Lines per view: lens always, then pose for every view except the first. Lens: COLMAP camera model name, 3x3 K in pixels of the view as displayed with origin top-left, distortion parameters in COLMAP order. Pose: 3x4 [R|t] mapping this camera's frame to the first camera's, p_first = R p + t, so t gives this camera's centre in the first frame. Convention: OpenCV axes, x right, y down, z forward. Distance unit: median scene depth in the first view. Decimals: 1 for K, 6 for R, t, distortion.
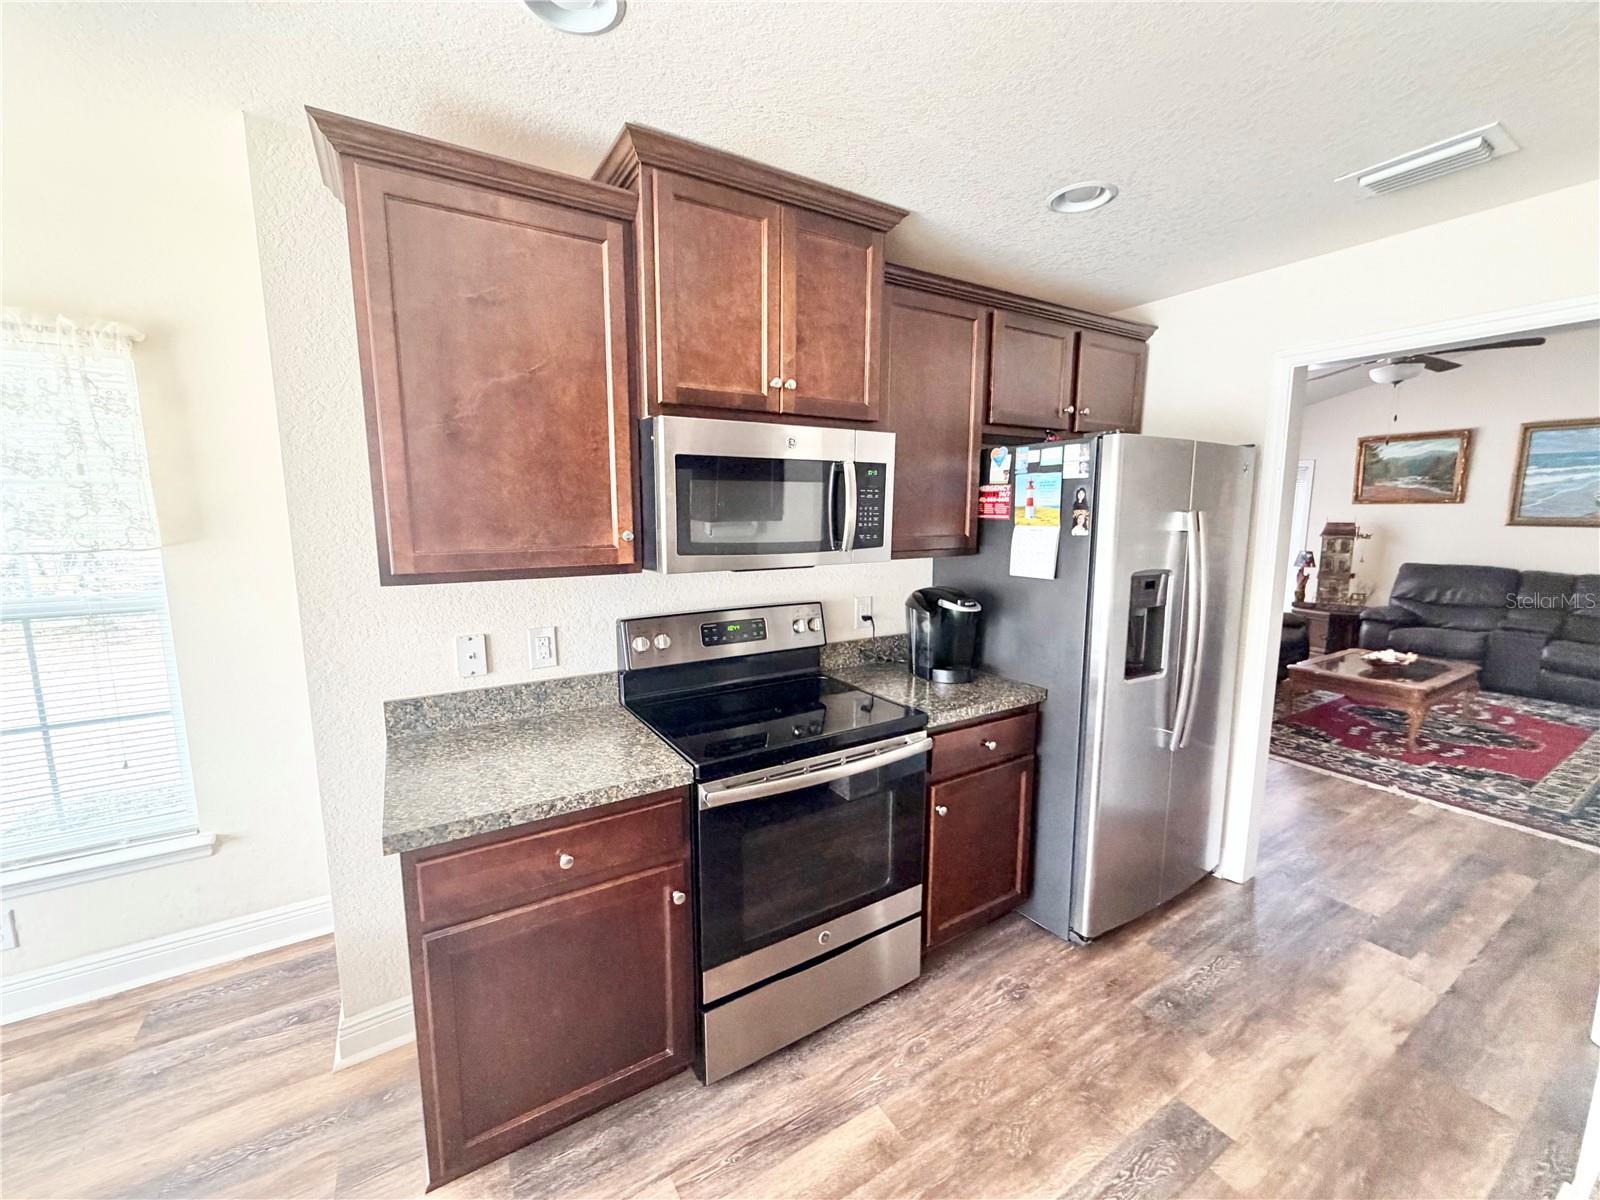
lens RADIAL K [[639.5, 0, 793.9], [0, 639.5, 600.6], [0, 0, 1]] dist [-0.000098, 0.000113]
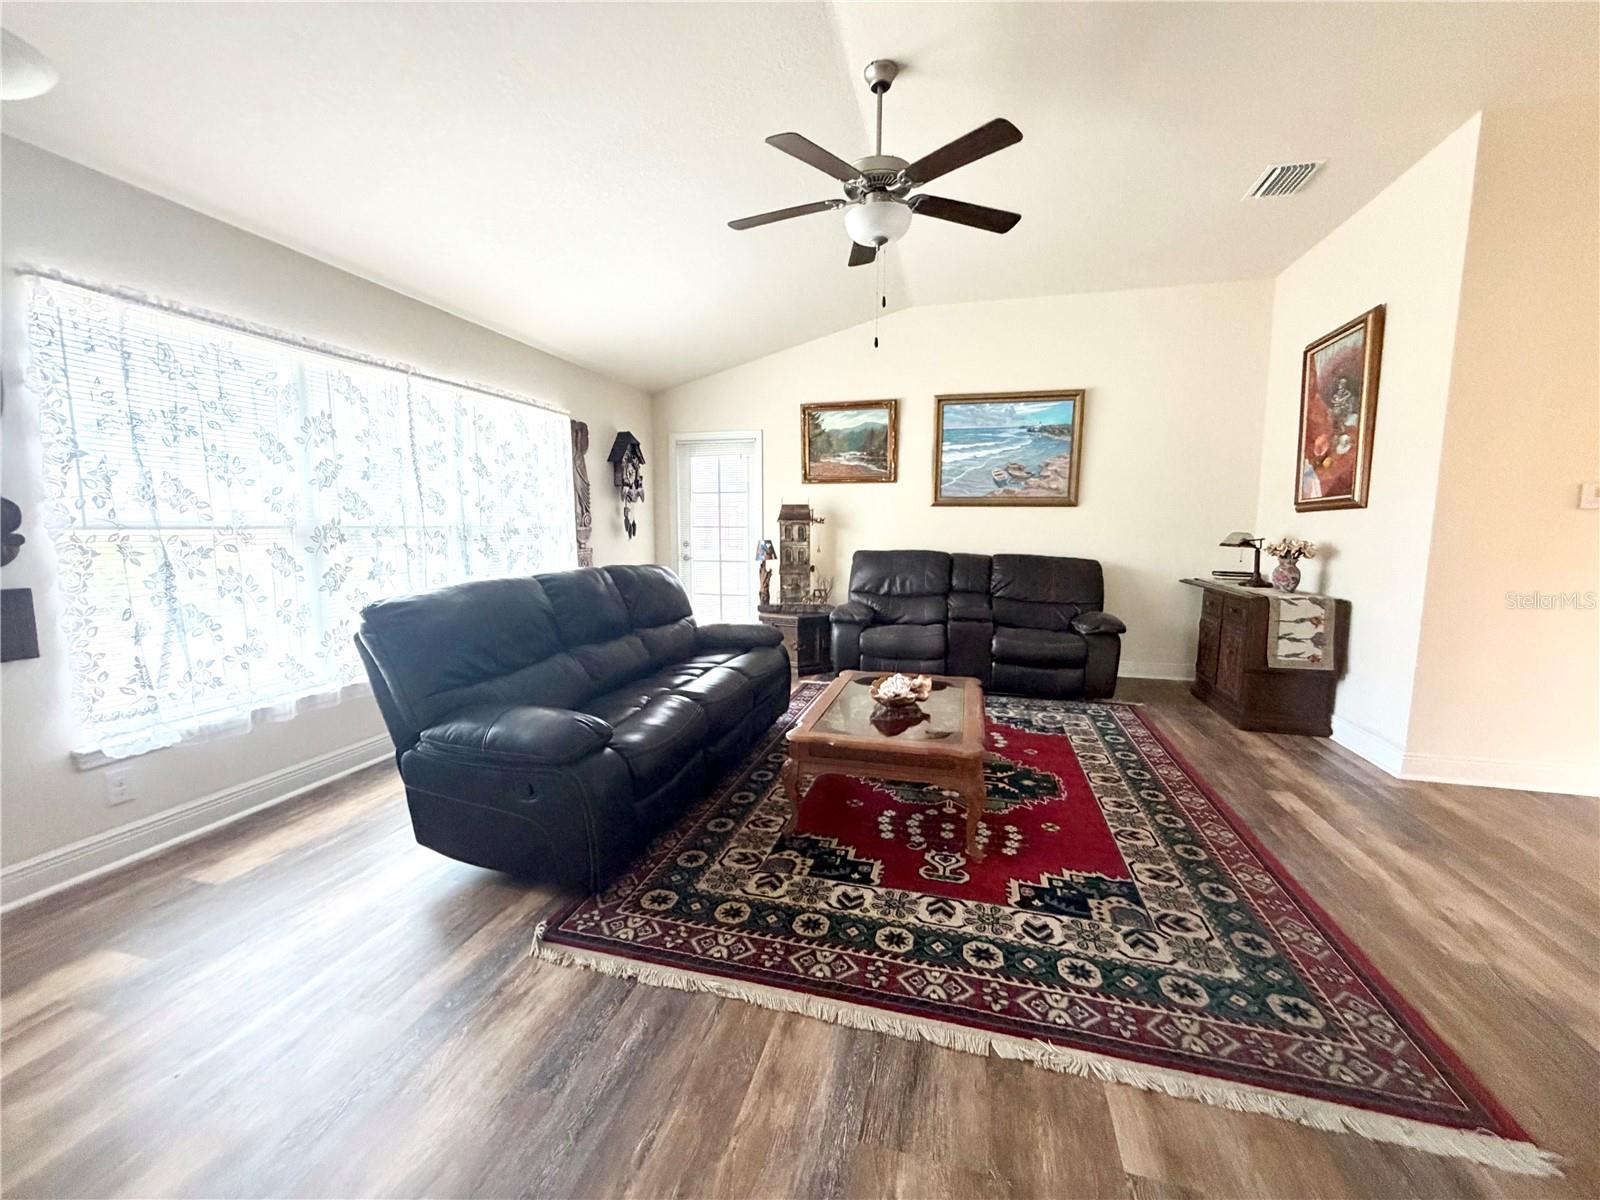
lens RADIAL K [[639.5, 0, 794.2], [0, 639.5, 600.1], [0, 0, 1]] dist [-0.000098, 0.000113]
pose [[0.727887, -0.079212, 0.681106, 0.760893], [0.094140, 0.995443, 0.015163, -0.034140], [-0.679204, 0.053083, 0.732028, 1.081793]]
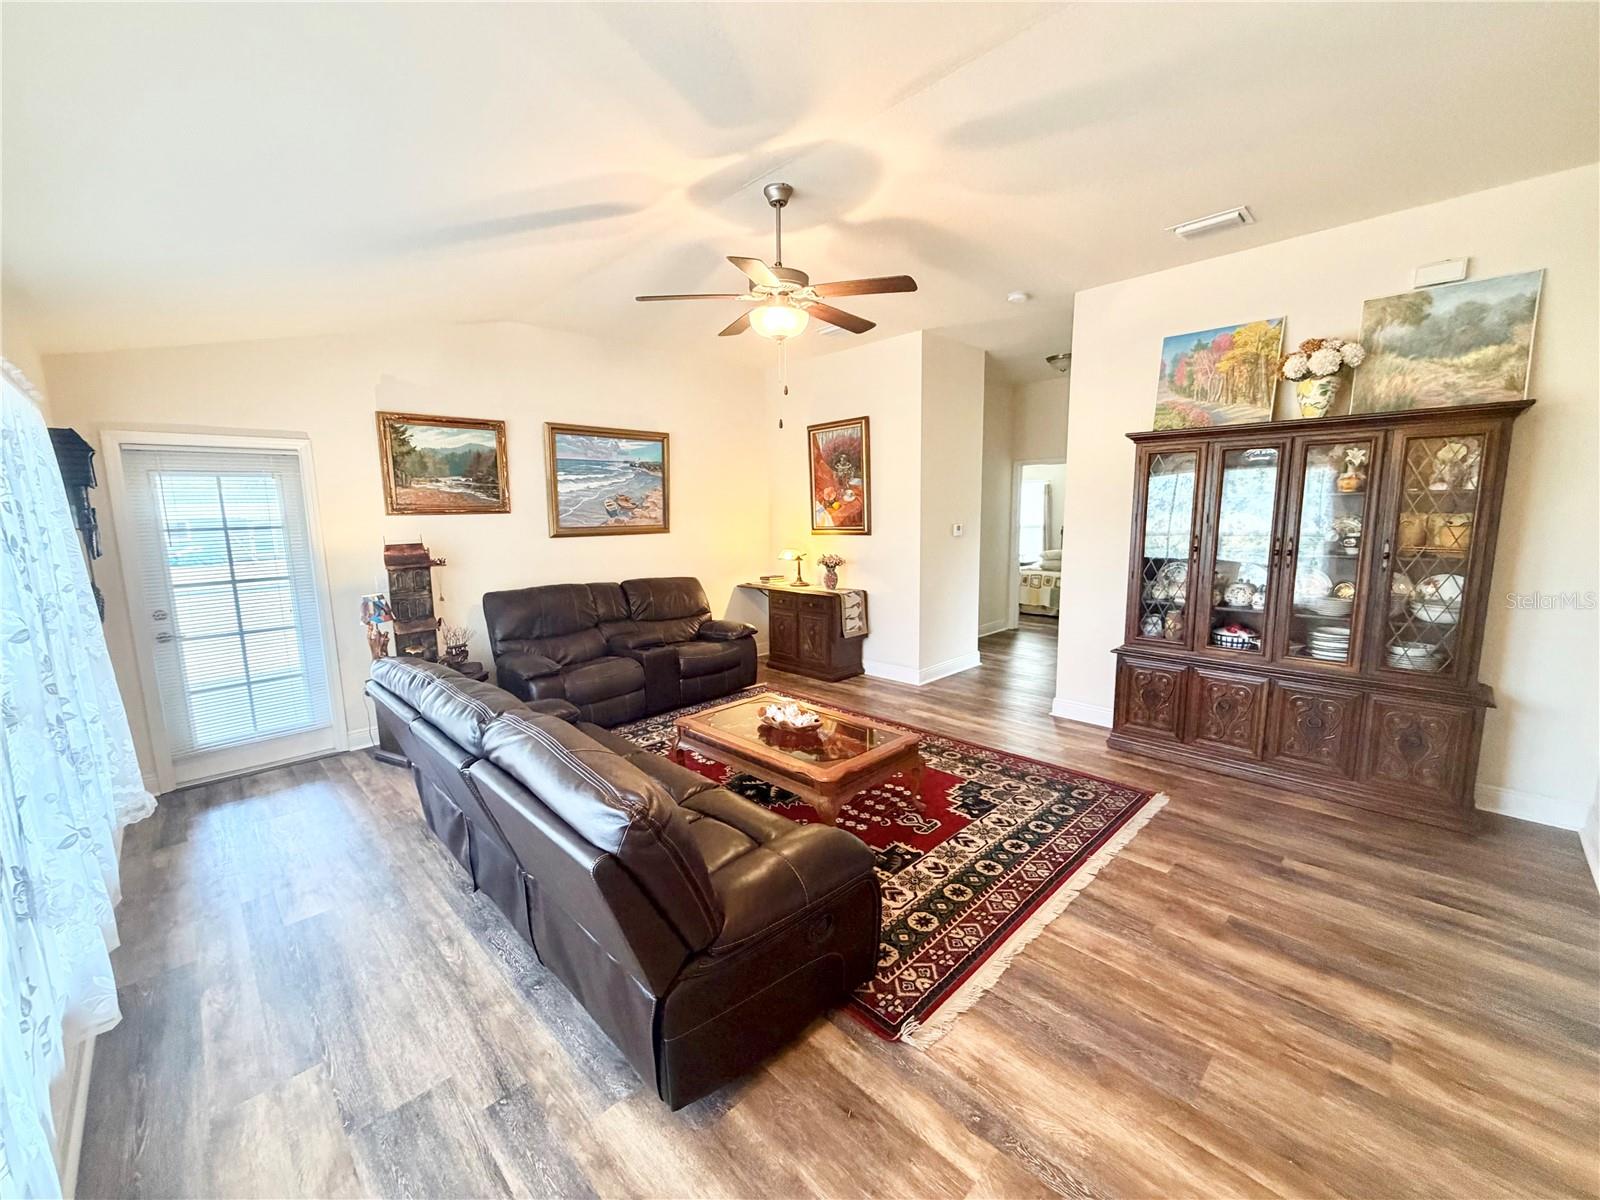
lens RADIAL K [[639.5, 0, 795.3], [0, 639.5, 601.6], [0, 0, 1]] dist [-0.000098, 0.000113]
pose [[-0.227881, -0.137025, 0.963999, 0.394996], [0.154903, 0.972337, 0.174828, -0.311411], [-0.961288, 0.189167, -0.200352, 2.026920]]
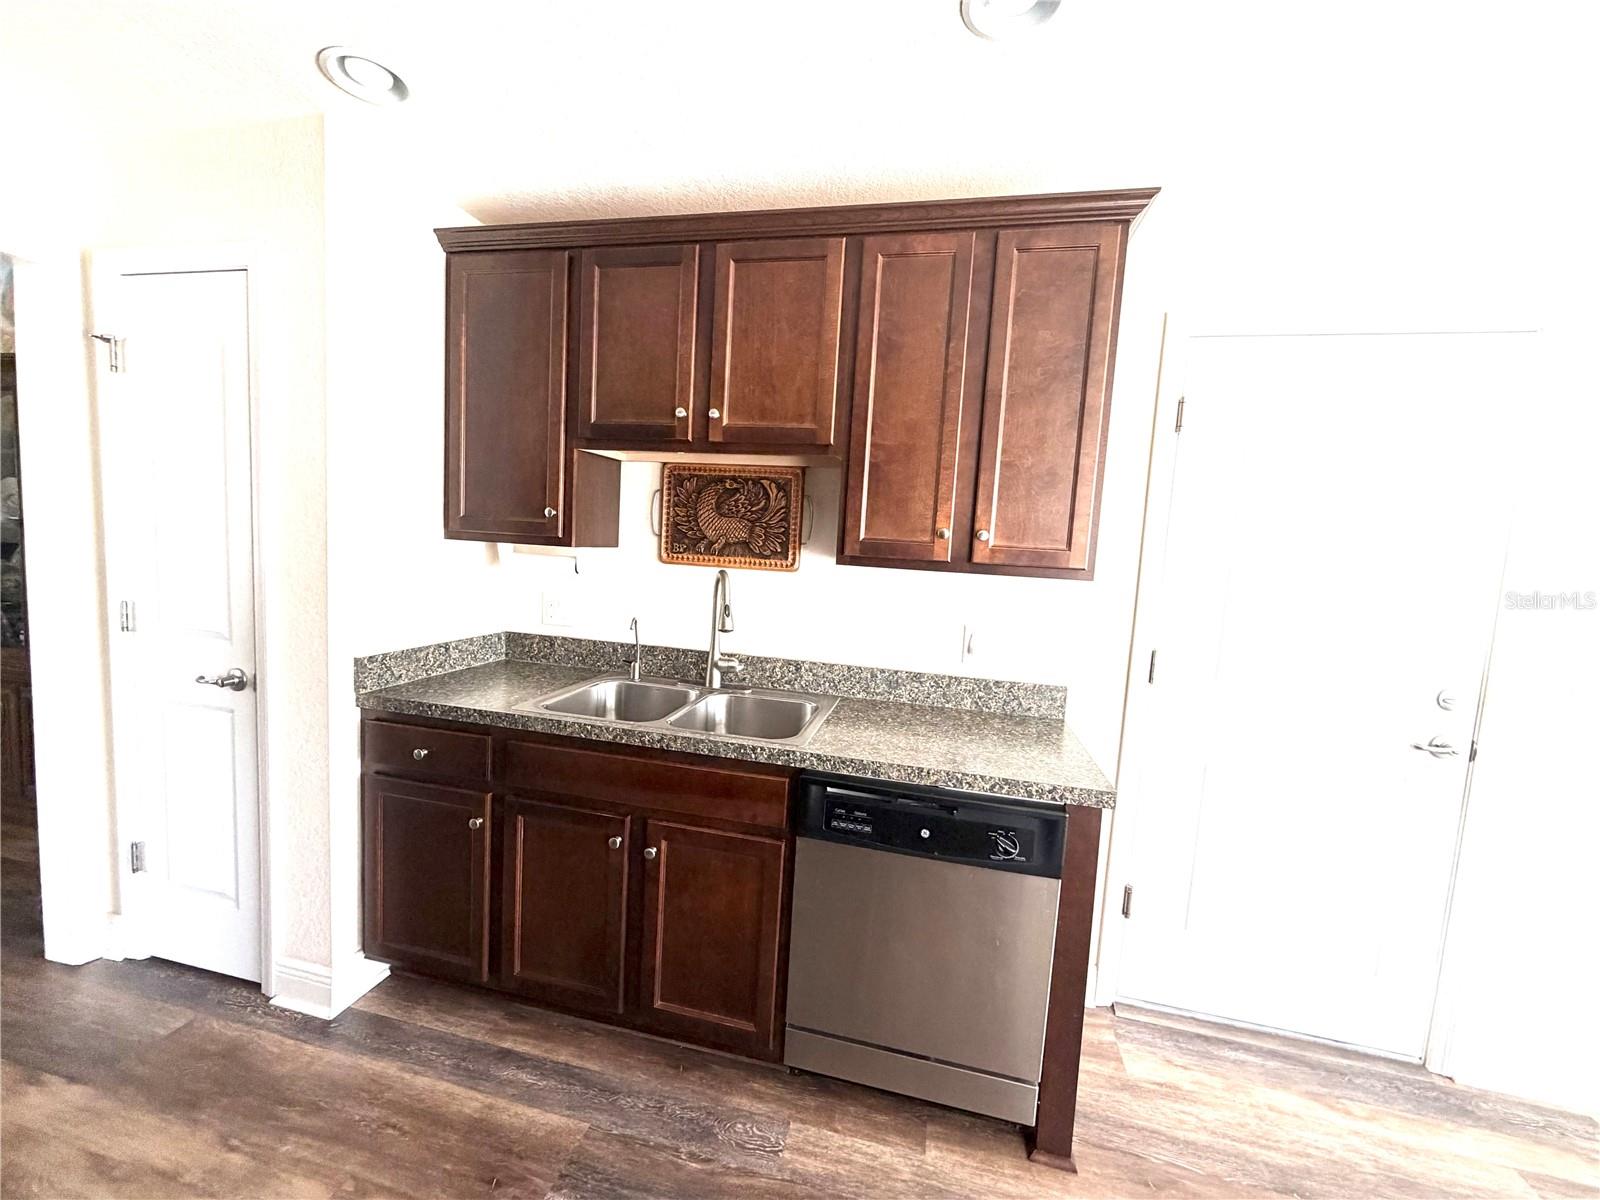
lens RADIAL K [[639.5, 0, 794.7], [0, 639.5, 600.3], [0, 0, 1]] dist [-0.000098, 0.000113]
pose [[-0.713496, -0.103975, 0.692902, -0.188269], [0.041838, 0.980841, 0.190264, -0.036215], [-0.699409, 0.164742, -0.695476, 0.592268]]
